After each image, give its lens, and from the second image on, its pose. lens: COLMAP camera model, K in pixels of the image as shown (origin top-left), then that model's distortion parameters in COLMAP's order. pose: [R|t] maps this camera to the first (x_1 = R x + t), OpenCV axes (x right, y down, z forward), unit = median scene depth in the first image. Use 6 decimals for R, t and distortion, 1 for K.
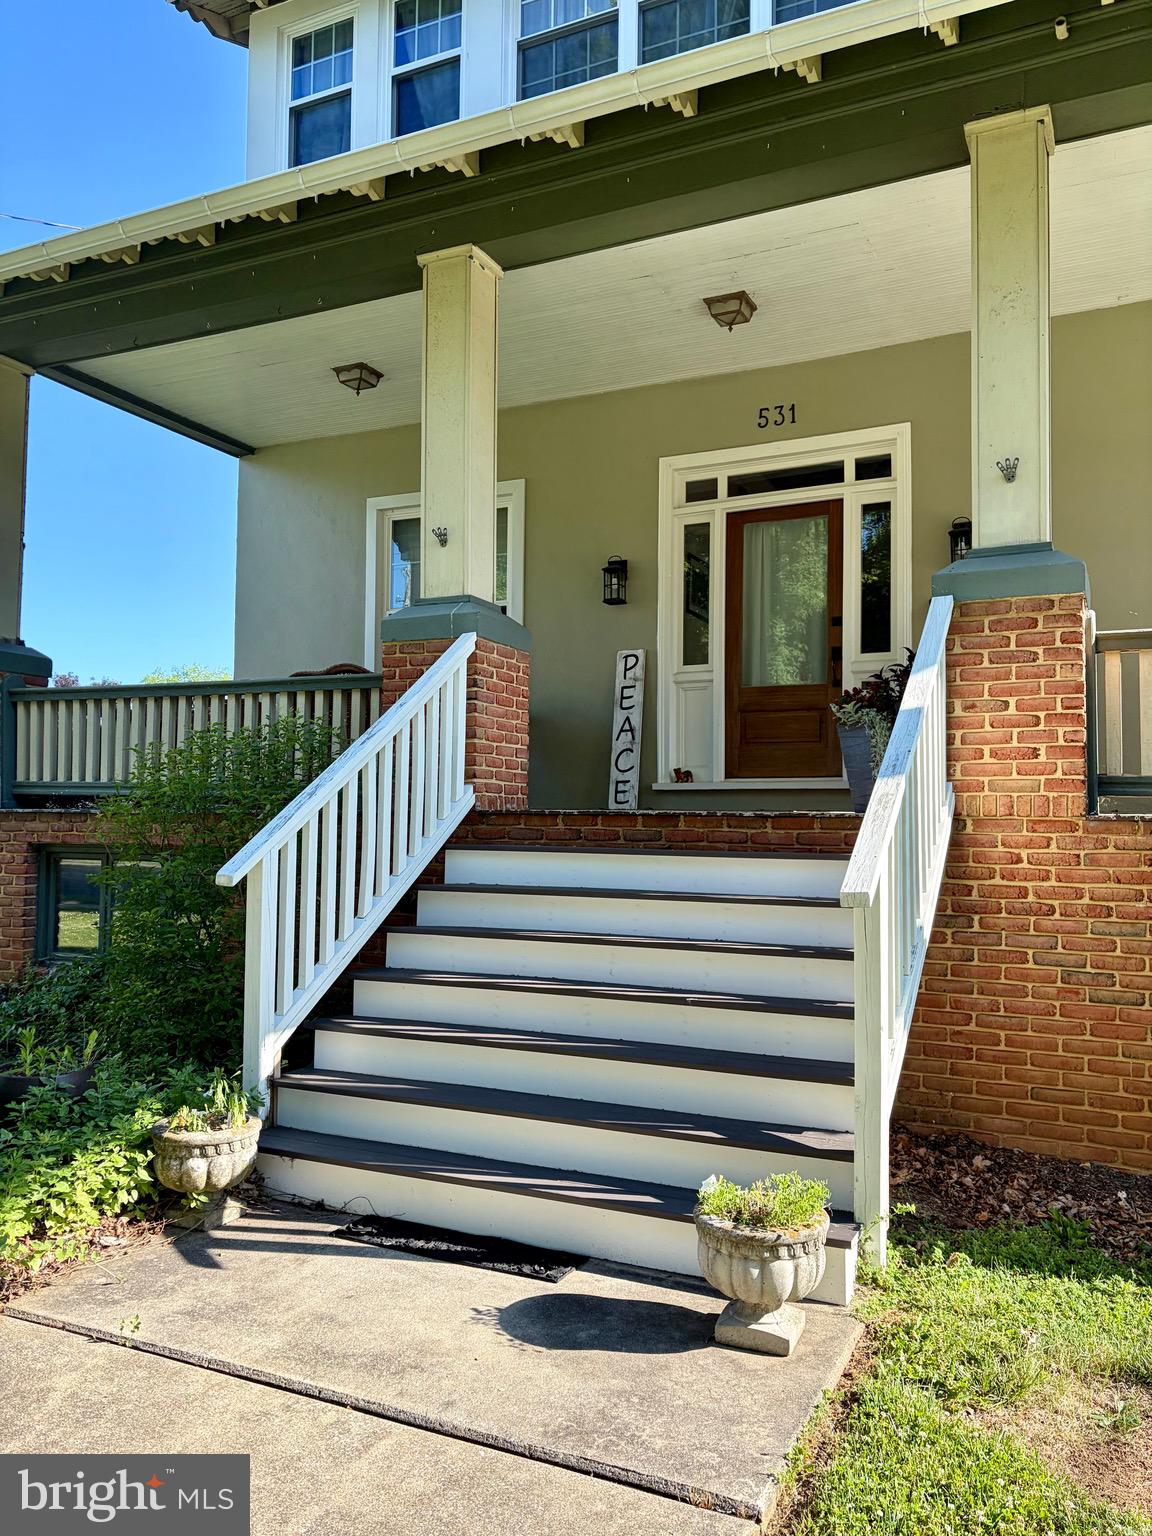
lens RADIAL K [[1151.1, 0, 567.9], [0, 1151.1, 768.6], [0, 0, 1]] dist [0.038581, -0.028504]
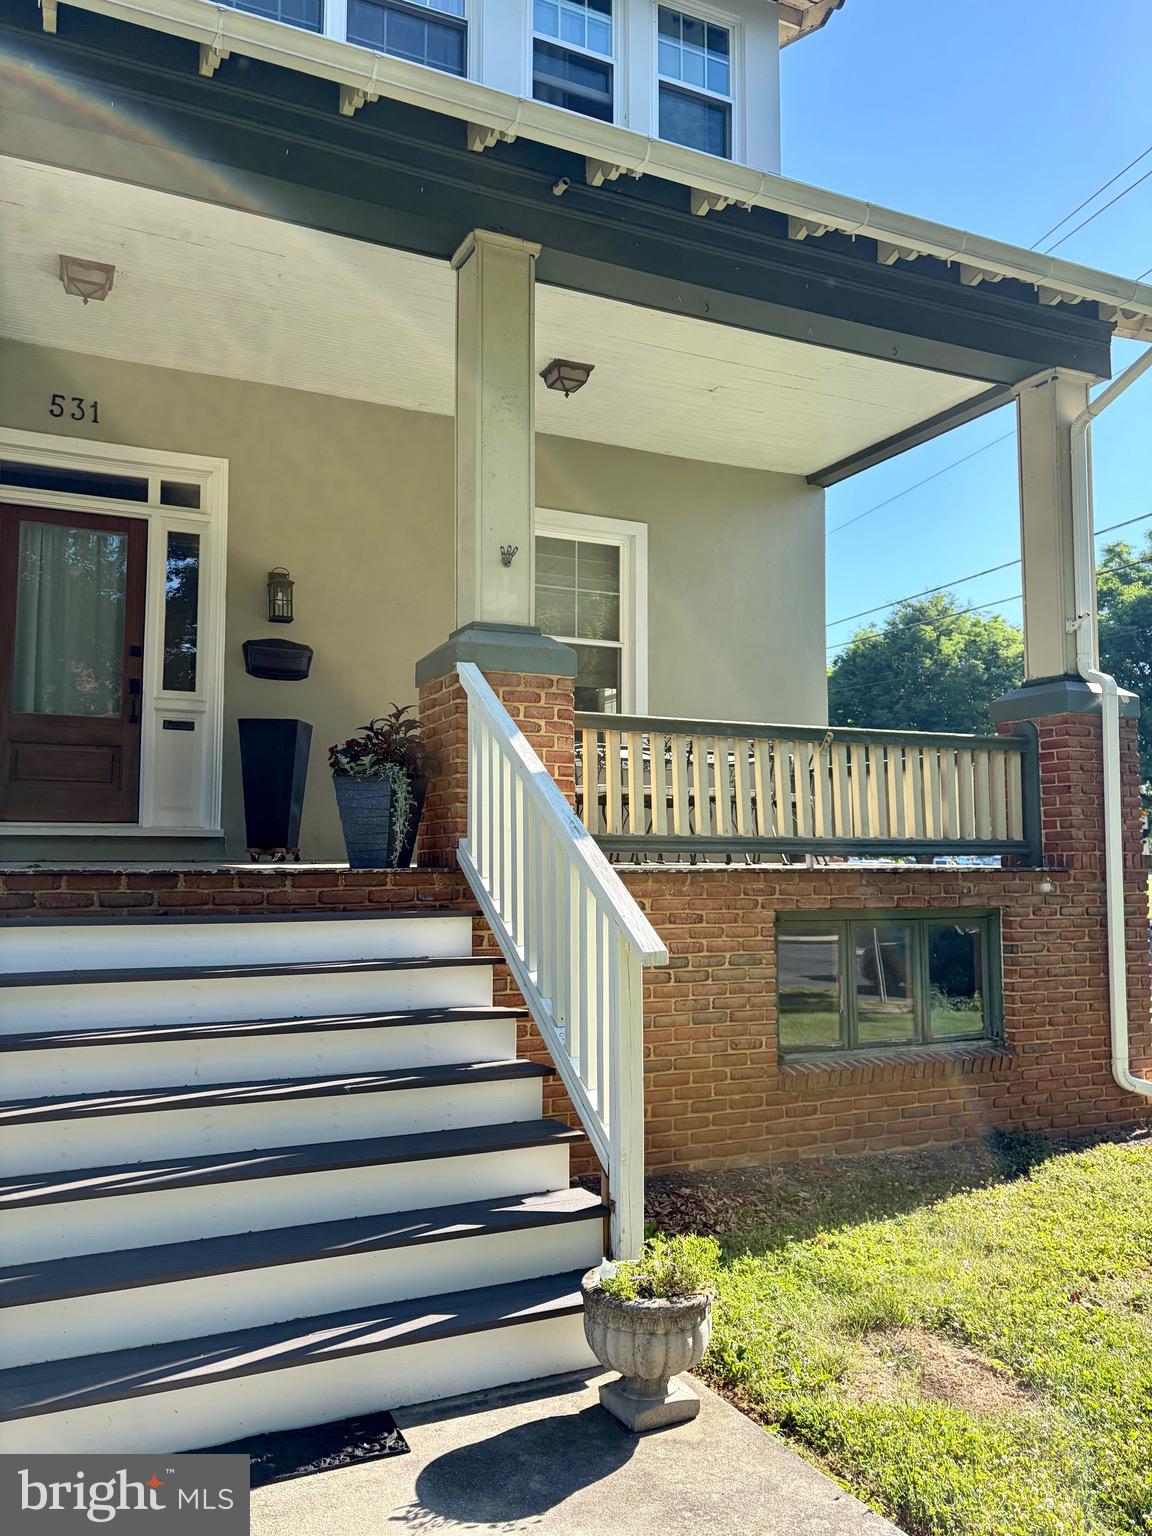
lens RADIAL K [[1151.1, 0, 572.2], [0, 1151.1, 771.5], [0, 0, 1]] dist [0.038581, -0.028504]
pose [[0.629617, 0.051502, 0.775197, -0.393322], [-0.029589, 0.998666, -0.042317, -0.007619], [-0.776342, 0.003706, 0.630301, 0.245973]]
